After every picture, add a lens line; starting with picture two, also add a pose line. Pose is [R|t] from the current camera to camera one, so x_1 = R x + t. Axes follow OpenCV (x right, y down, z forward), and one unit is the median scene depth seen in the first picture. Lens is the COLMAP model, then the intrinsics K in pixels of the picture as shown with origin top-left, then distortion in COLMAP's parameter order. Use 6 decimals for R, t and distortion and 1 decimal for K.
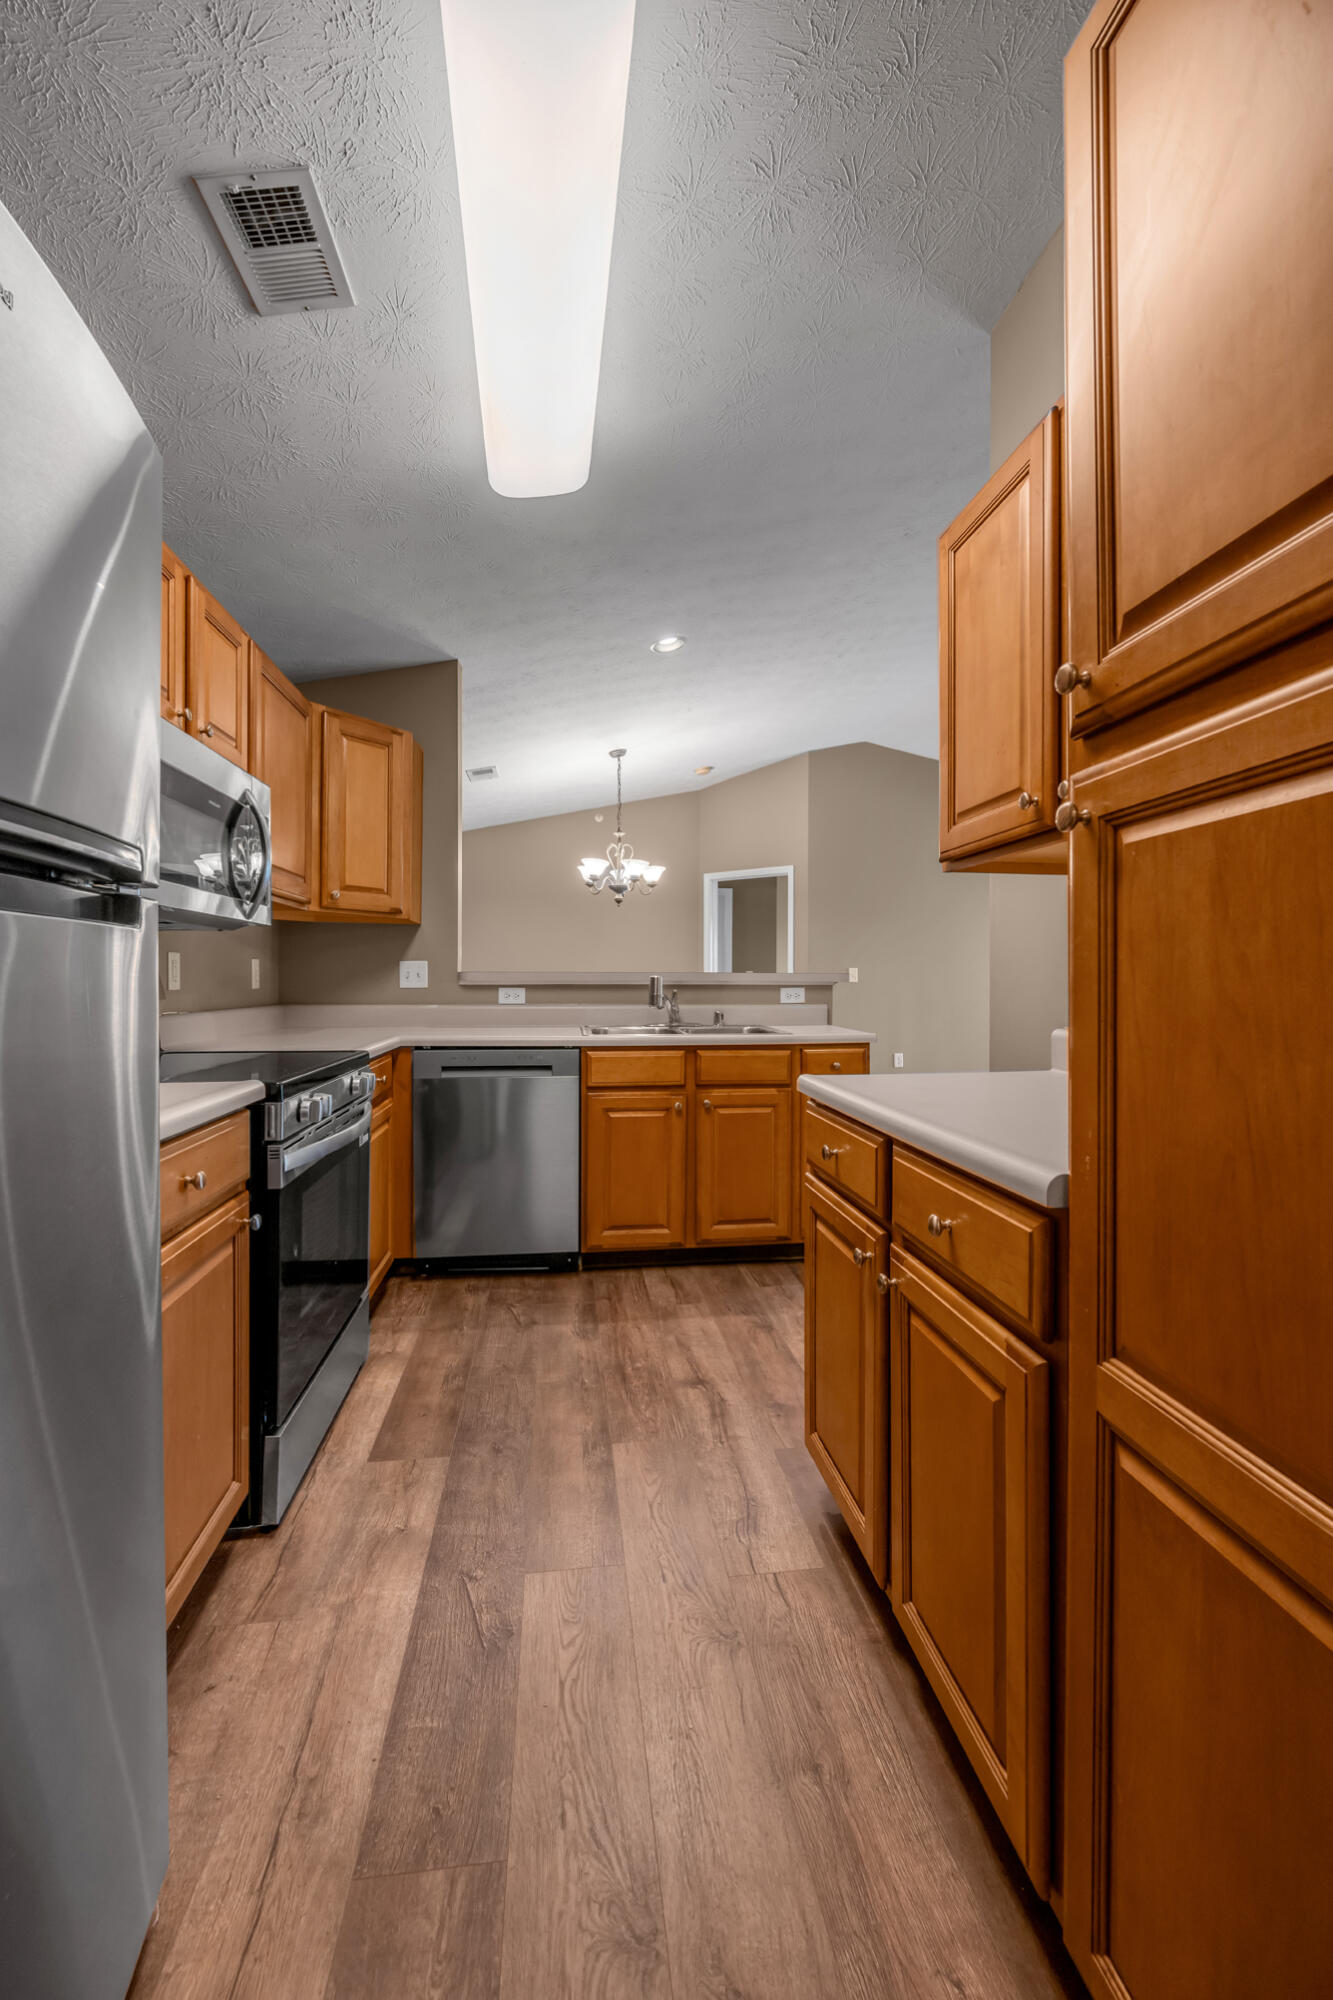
lens RADIAL K [[803.6, 0, 664.5], [0, 803.6, 994.1], [0, 0, 1]] dist [-0.001423, -0.000135]
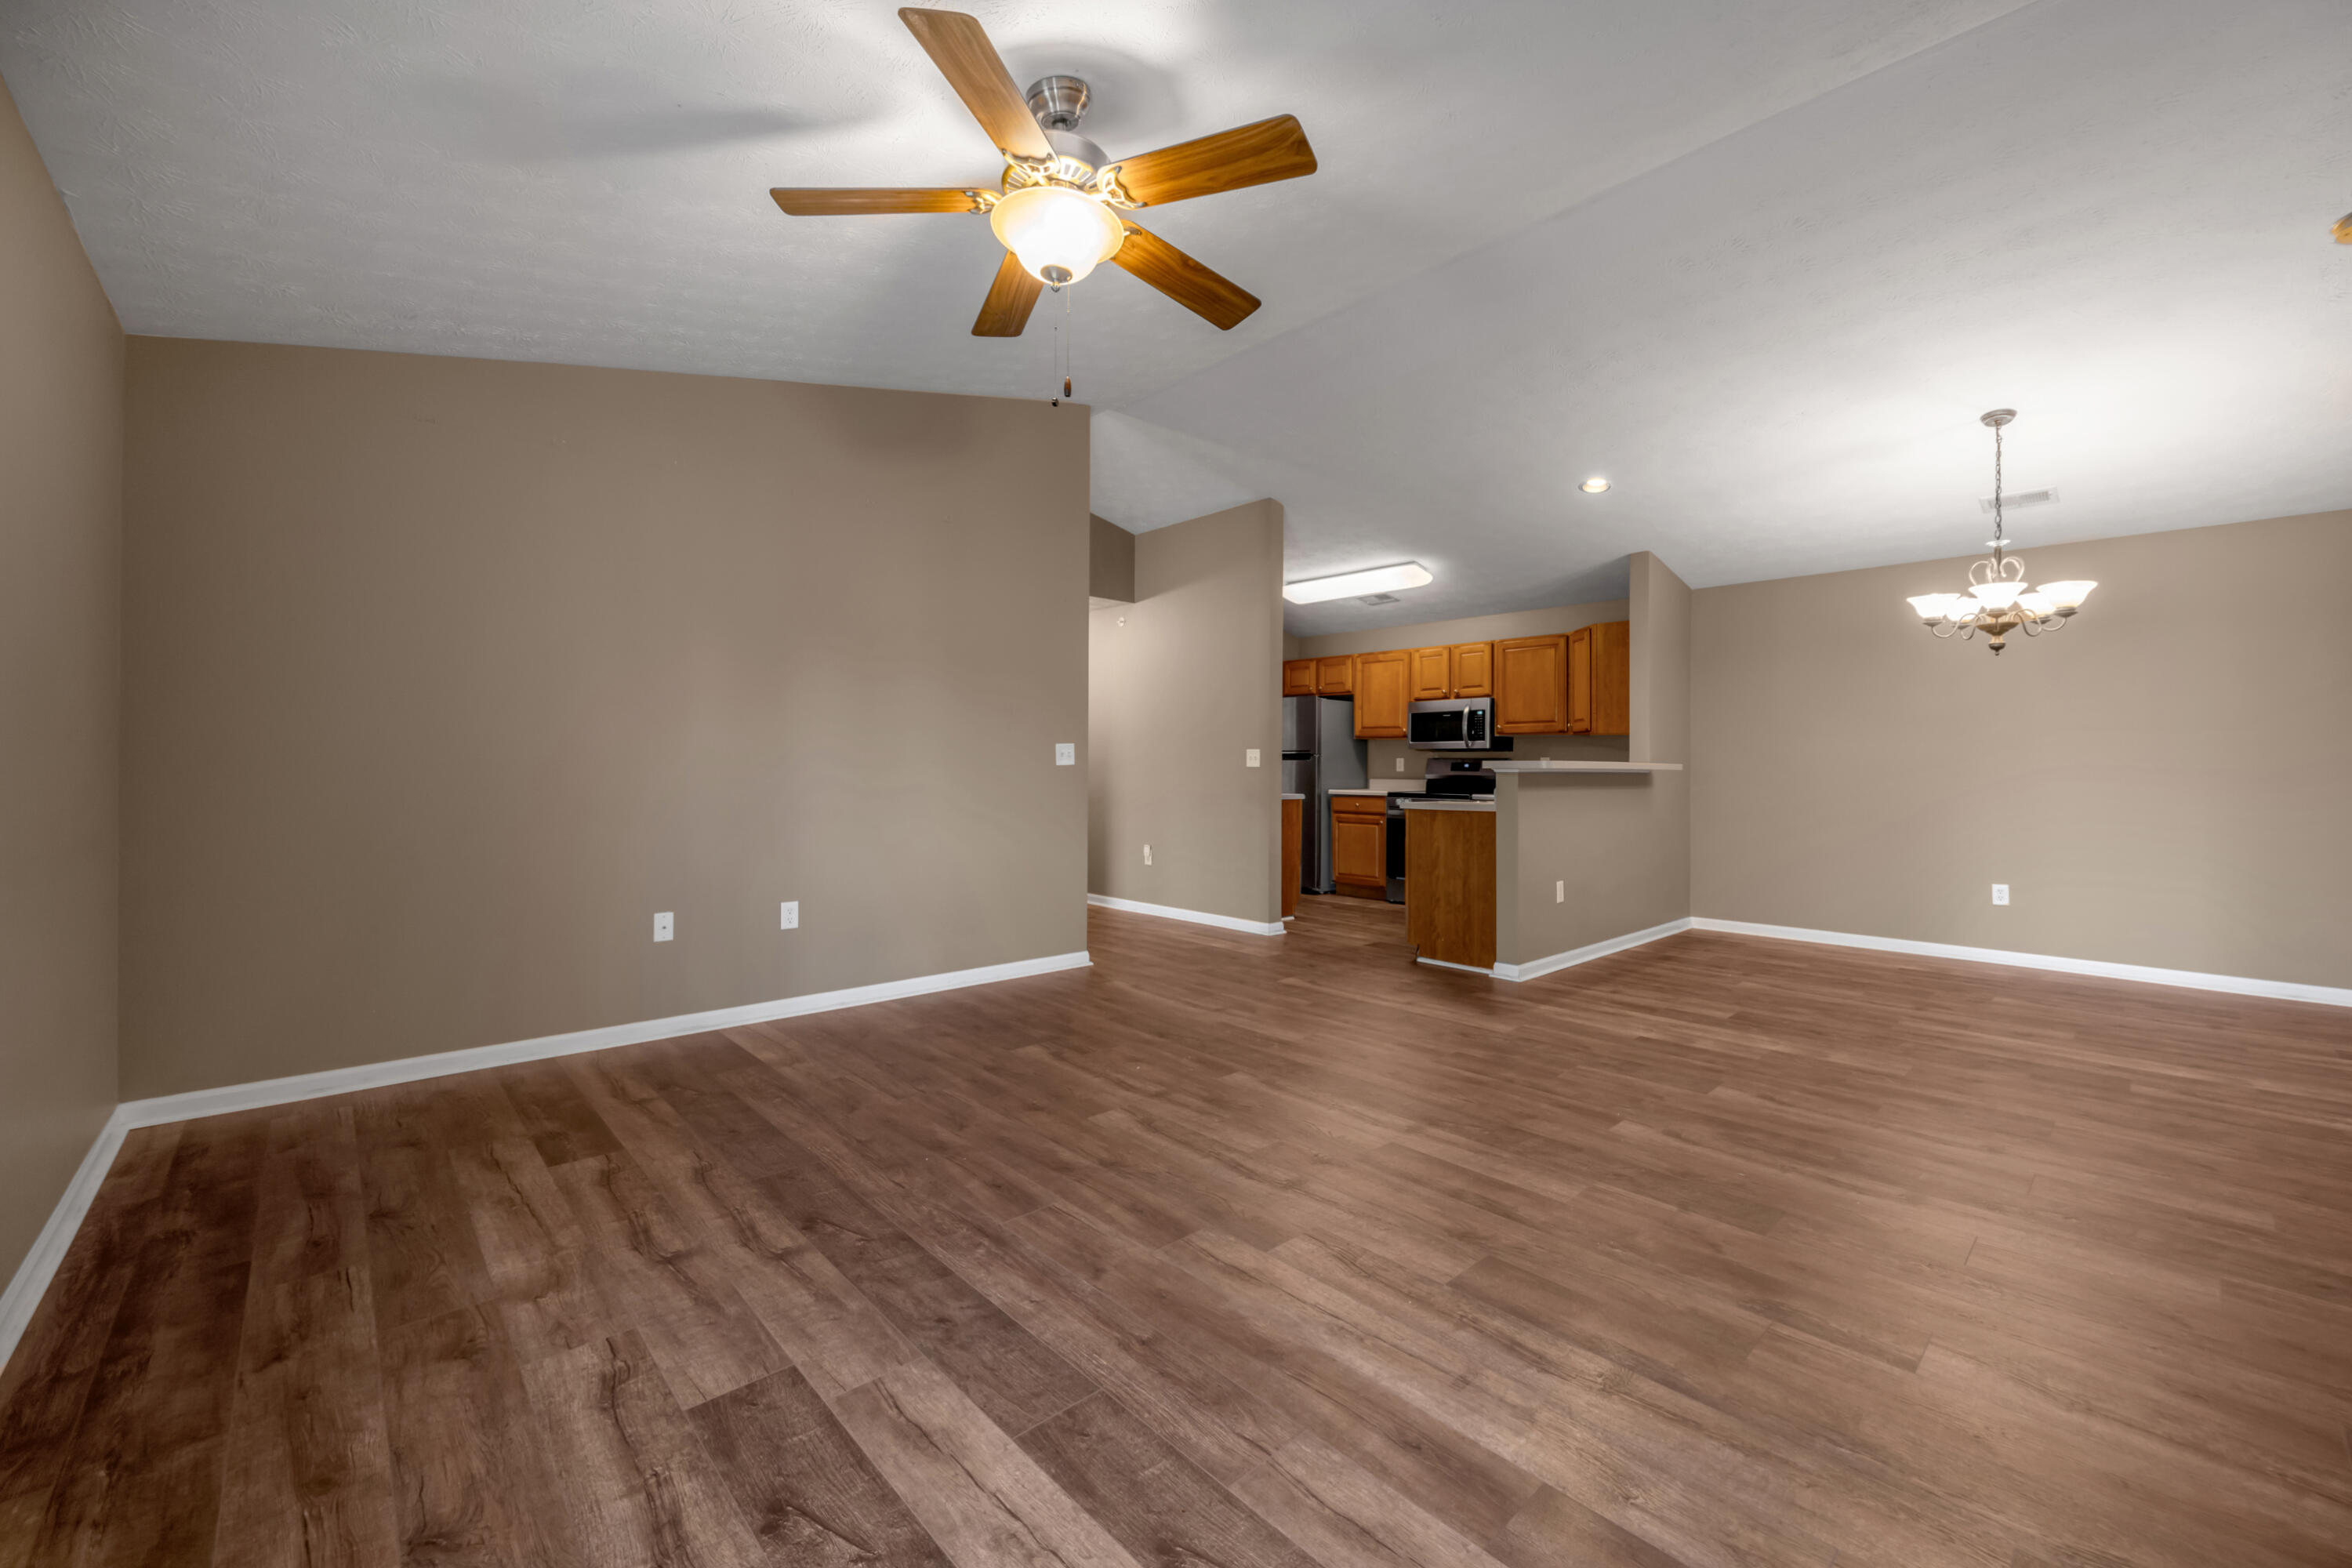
lens RADIAL K [[931.5, 0, 1188.5], [0, 931.5, 768.6], [0, 0, 1]] dist [-0.005322, -0.000374]
pose [[-0.810736, -0.005436, -0.585387, 2.543435], [-0.016753, 0.999763, 0.013919, -0.049612], [0.585172, 0.021091, -0.810635, 3.450108]]
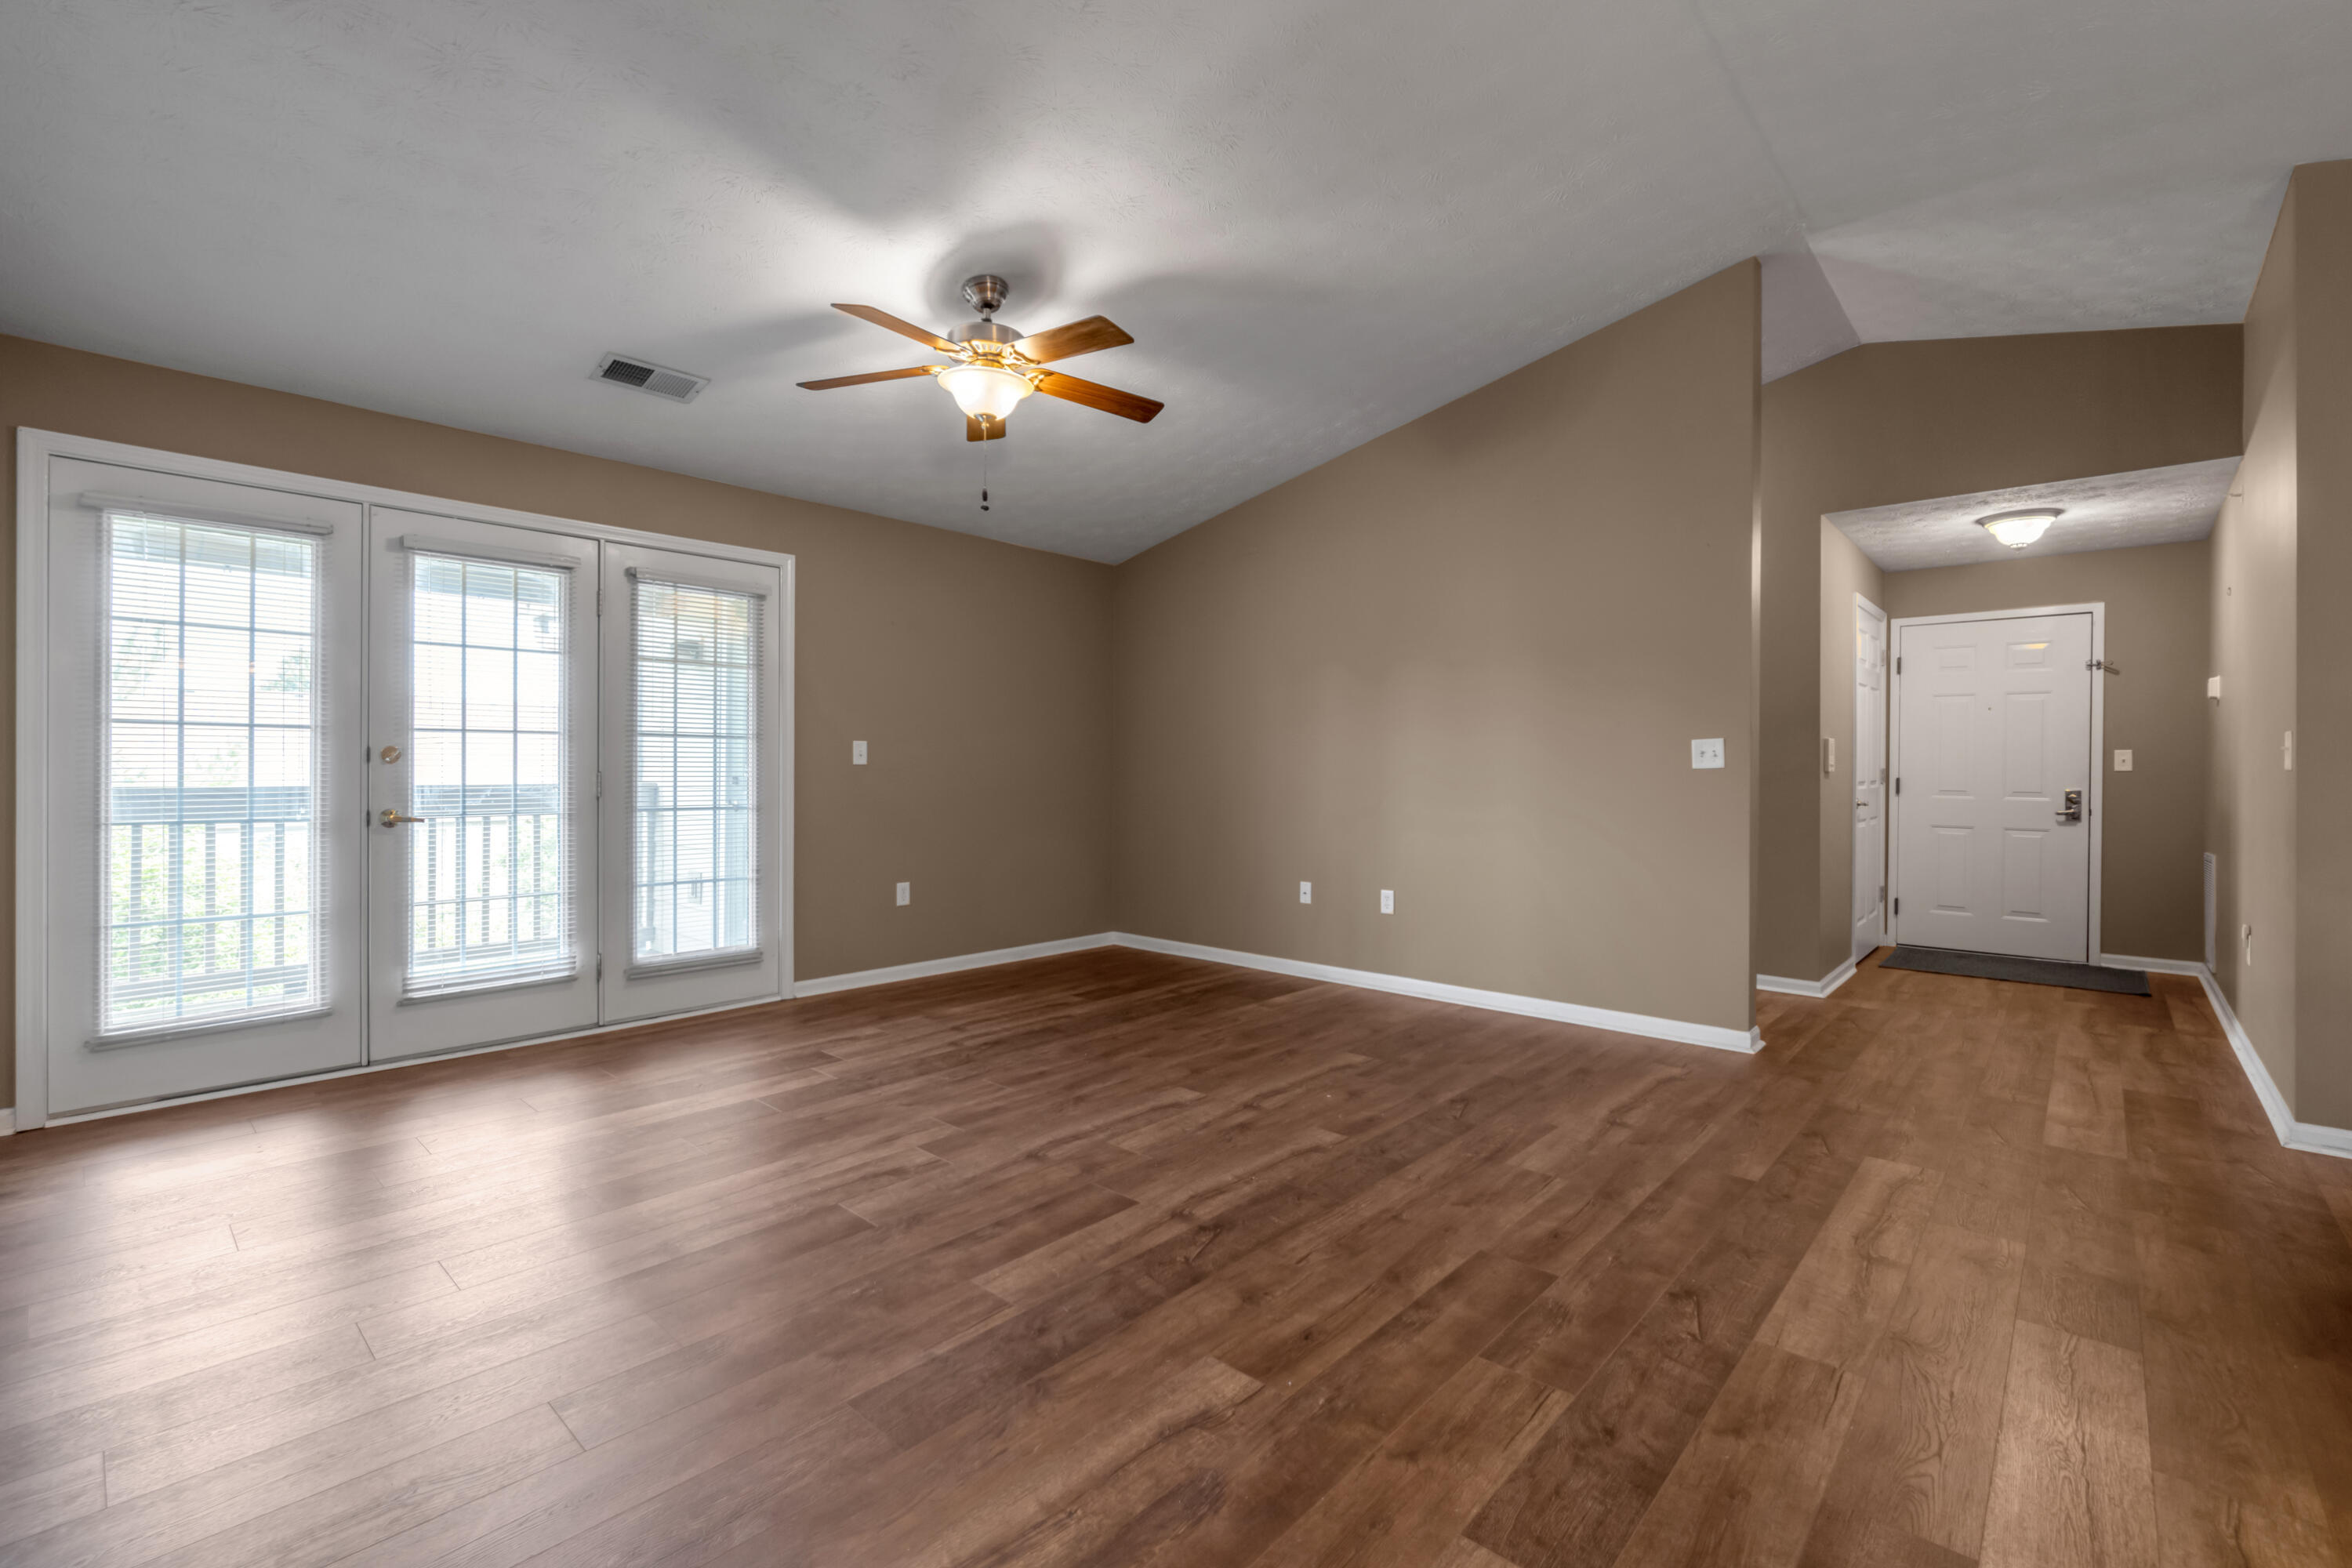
lens RADIAL K [[1016.5, 0, 1193.1], [0, 1016.5, 771.0], [0, 0, 1]] dist [-0.001536, -0.000348]
pose [[-0.655980, -0.004296, 0.754766, 0.445408], [0.007578, 0.999896, 0.012278, -0.044828], [-0.754740, 0.013774, -0.655879, 3.307334]]
